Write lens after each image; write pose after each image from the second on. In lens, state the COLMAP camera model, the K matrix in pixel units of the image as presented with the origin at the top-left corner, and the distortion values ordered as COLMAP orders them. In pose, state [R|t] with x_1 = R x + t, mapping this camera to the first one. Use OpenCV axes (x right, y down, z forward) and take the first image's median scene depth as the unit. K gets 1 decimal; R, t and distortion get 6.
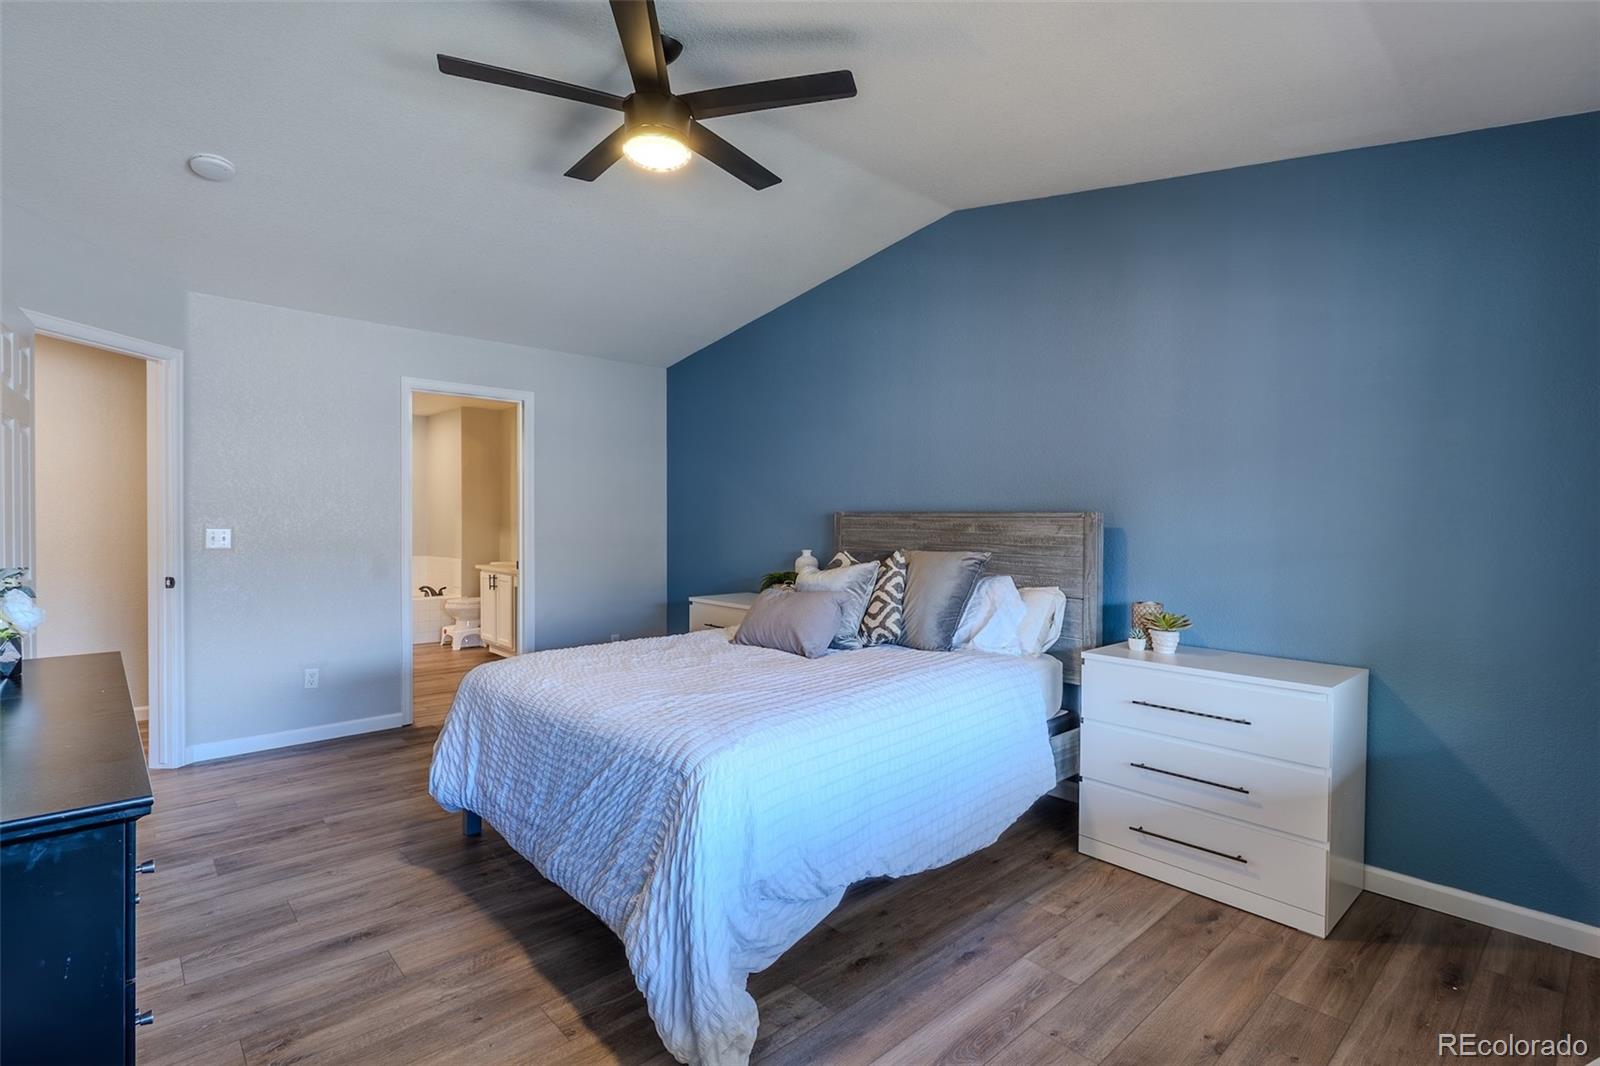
lens RADIAL K [[766.1, 0, 787.9], [0, 766.1, 532.4], [0, 0, 1]] dist [0.003867, -0.000955]
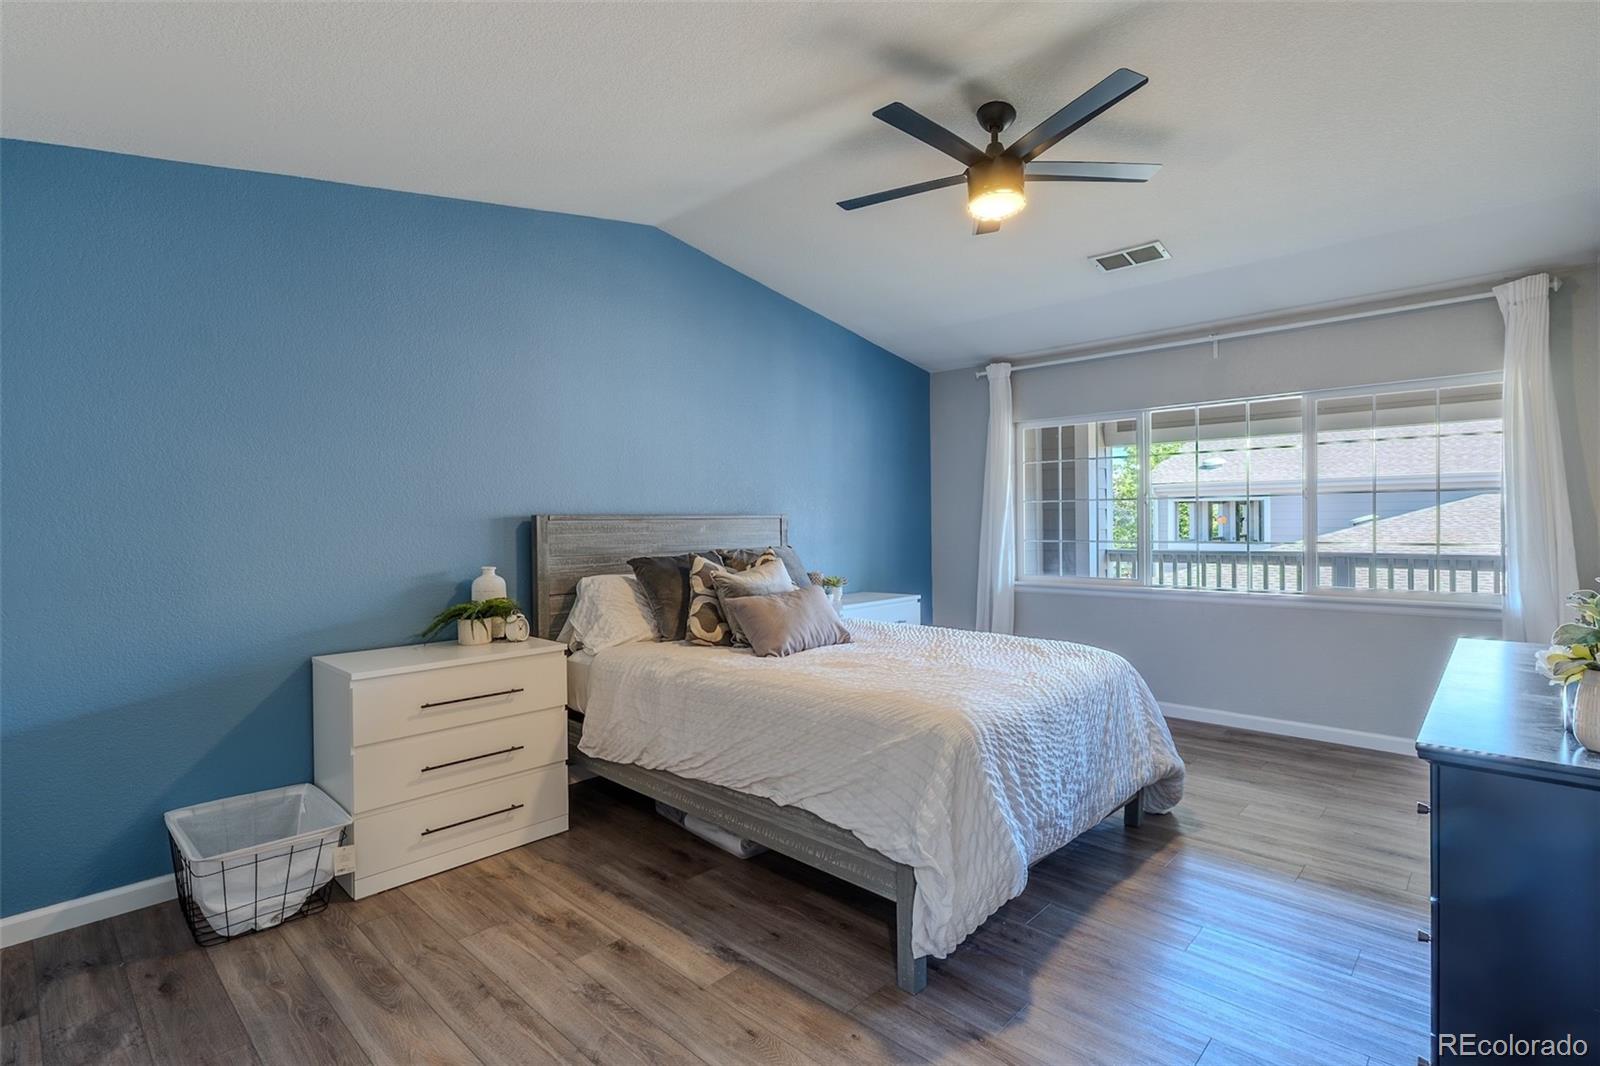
lens RADIAL K [[766.1, 0, 788.0], [0, 766.1, 525.1], [0, 0, 1]] dist [0.003867, -0.000955]
pose [[-0.073052, -0.018109, 0.997164, -0.835534], [0.026258, 0.999454, 0.020074, -0.028048], [-0.996982, 0.027650, -0.072536, 0.890093]]
